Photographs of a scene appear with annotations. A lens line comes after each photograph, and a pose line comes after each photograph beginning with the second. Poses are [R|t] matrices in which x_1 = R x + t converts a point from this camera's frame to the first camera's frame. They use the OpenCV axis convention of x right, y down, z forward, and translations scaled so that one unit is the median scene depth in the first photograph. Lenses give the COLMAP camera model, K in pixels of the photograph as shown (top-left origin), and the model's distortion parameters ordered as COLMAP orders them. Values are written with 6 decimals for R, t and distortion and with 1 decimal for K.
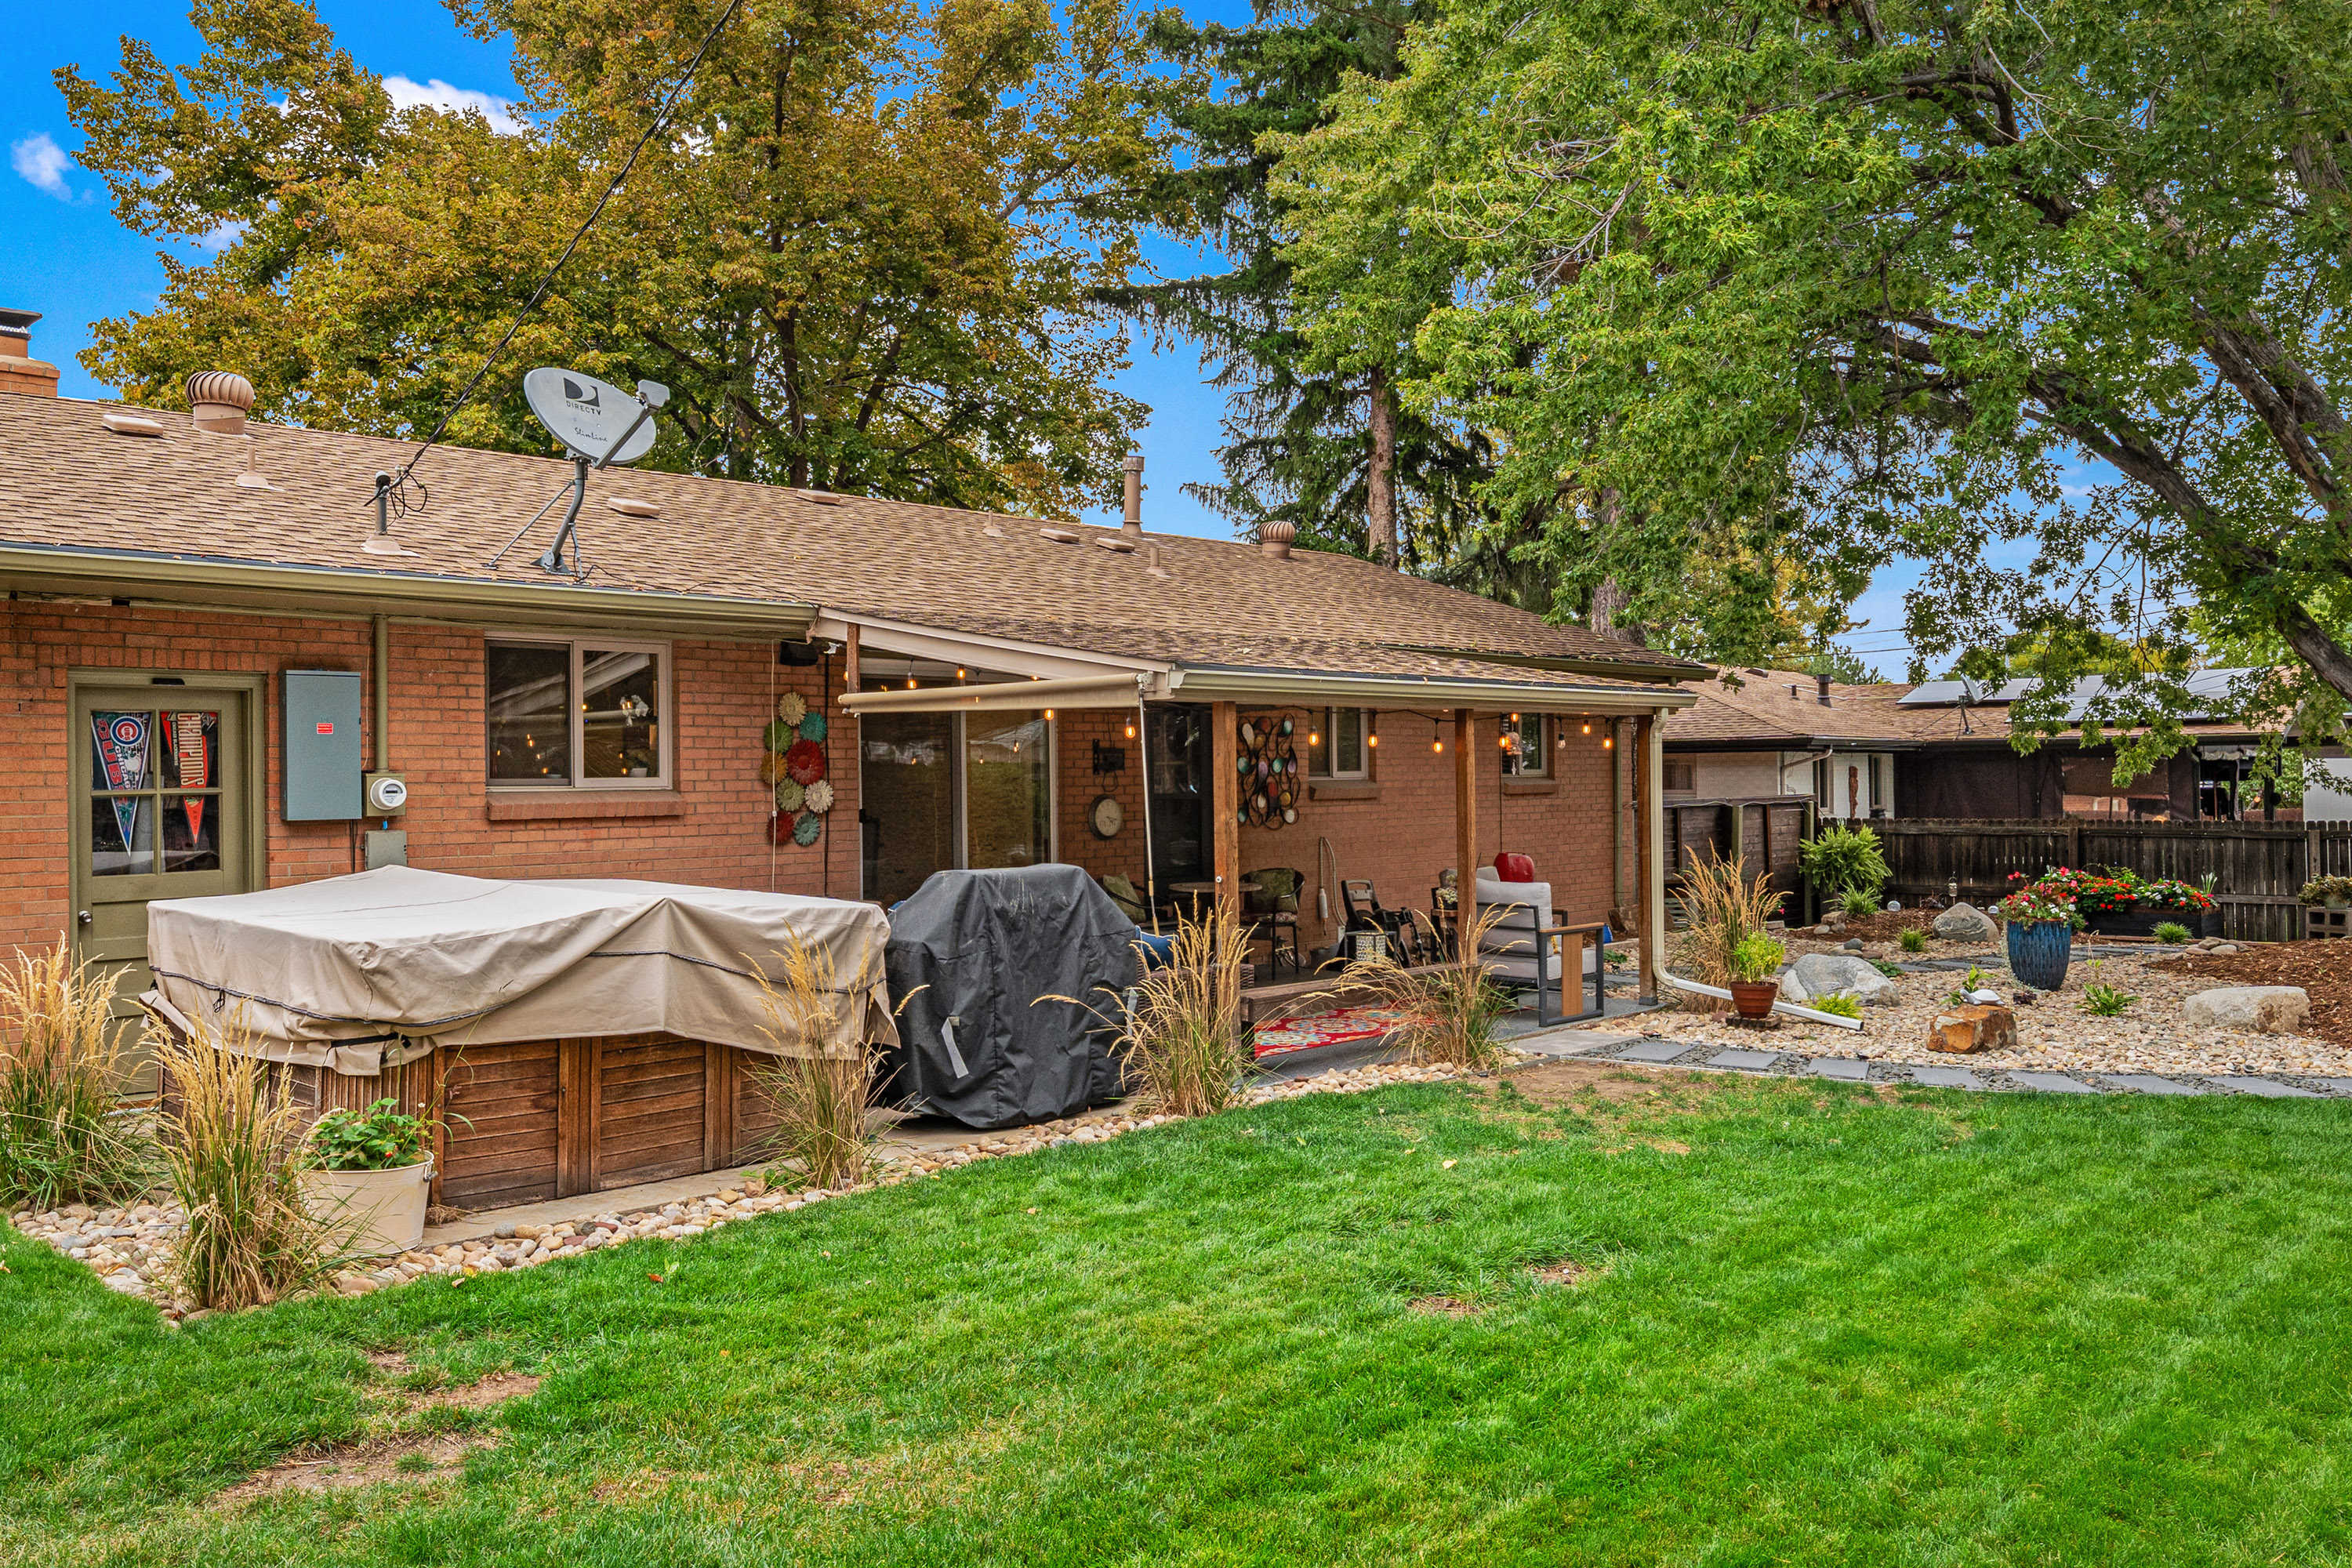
lens RADIAL K [[1846.3, 0, 1186.8], [0, 1846.3, 761.3], [0, 0, 1]] dist [0.013233, -0.012375]
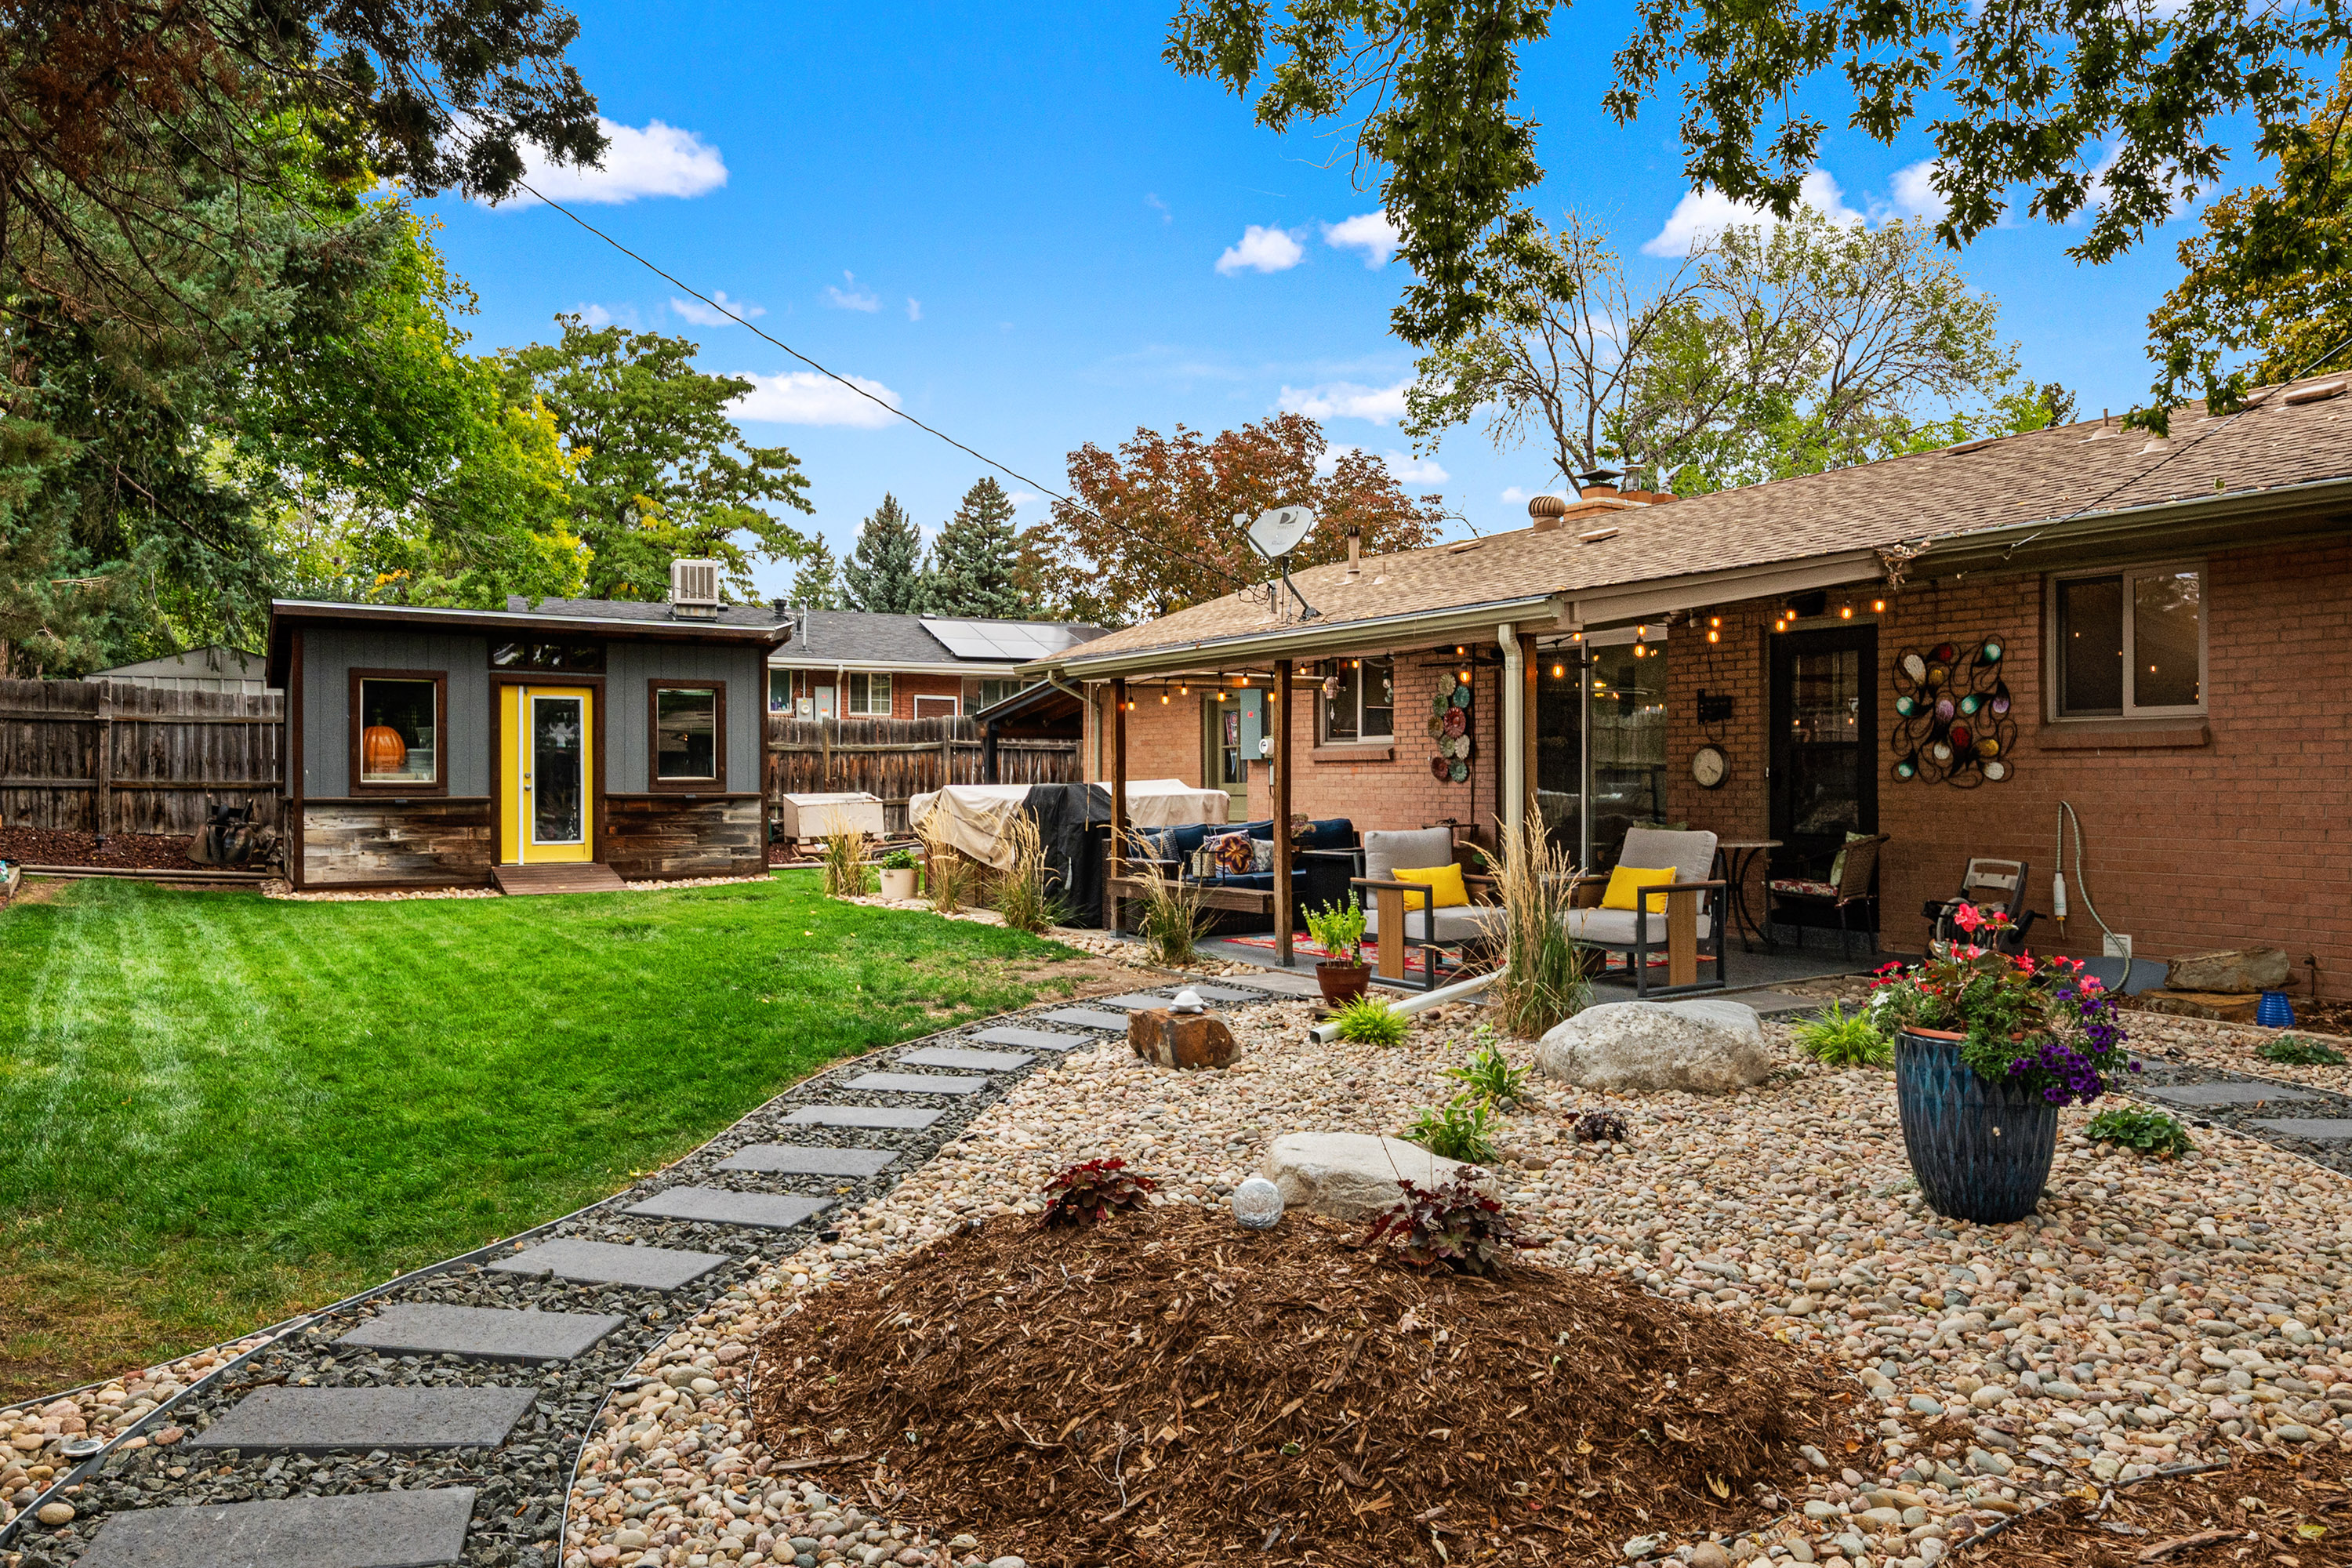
lens RADIAL K [[1481.2, 0, 1171.8], [0, 1481.2, 774.7], [0, 0, 1]] dist [0.001106, -0.002771]
pose [[-0.233612, 0.009862, -0.972280, 0.904270], [0.012612, 0.999895, 0.007112, 0.028562], [0.972248, -0.010601, -0.233712, 1.027370]]
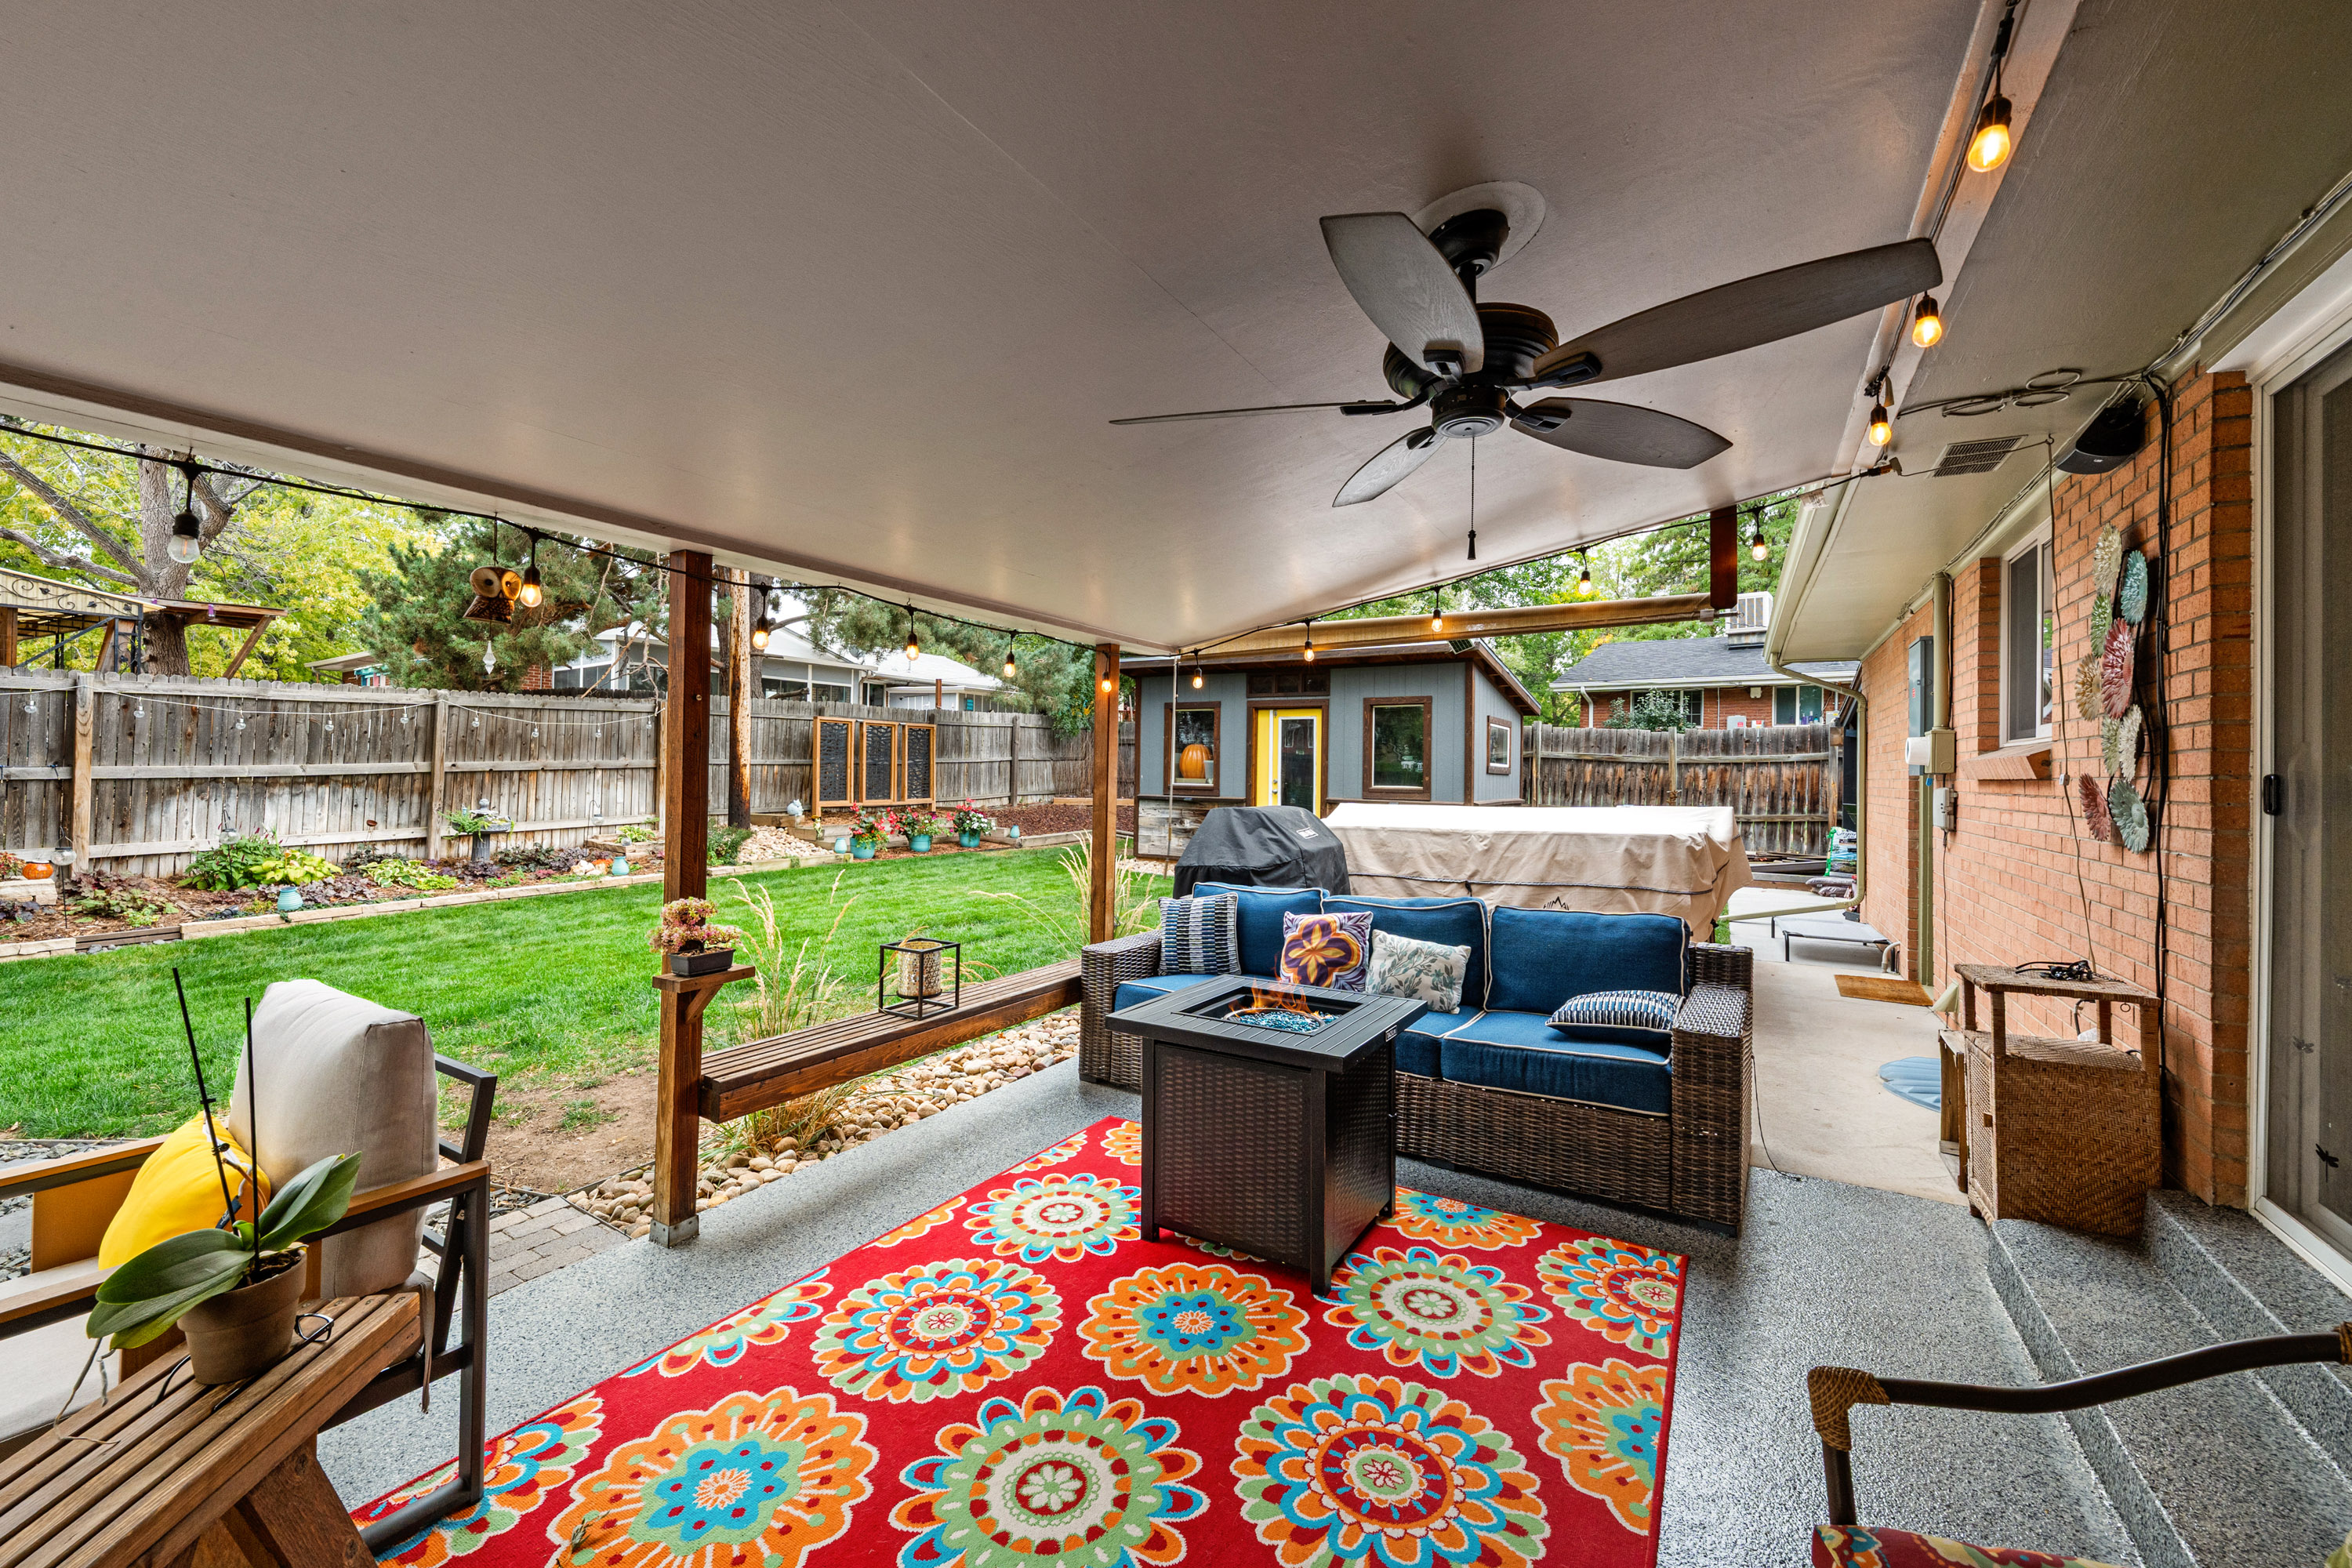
lens RADIAL K [[931.9, 0, 1167.5], [0, 931.9, 759.0], [0, 0, 1]] dist [0.003156, -0.000452]
pose [[-0.973895, -0.007877, -0.226860, 0.070607], [-0.003418, 0.999793, -0.020040, 0.027284], [0.226971, -0.018741, -0.973721, 1.142427]]
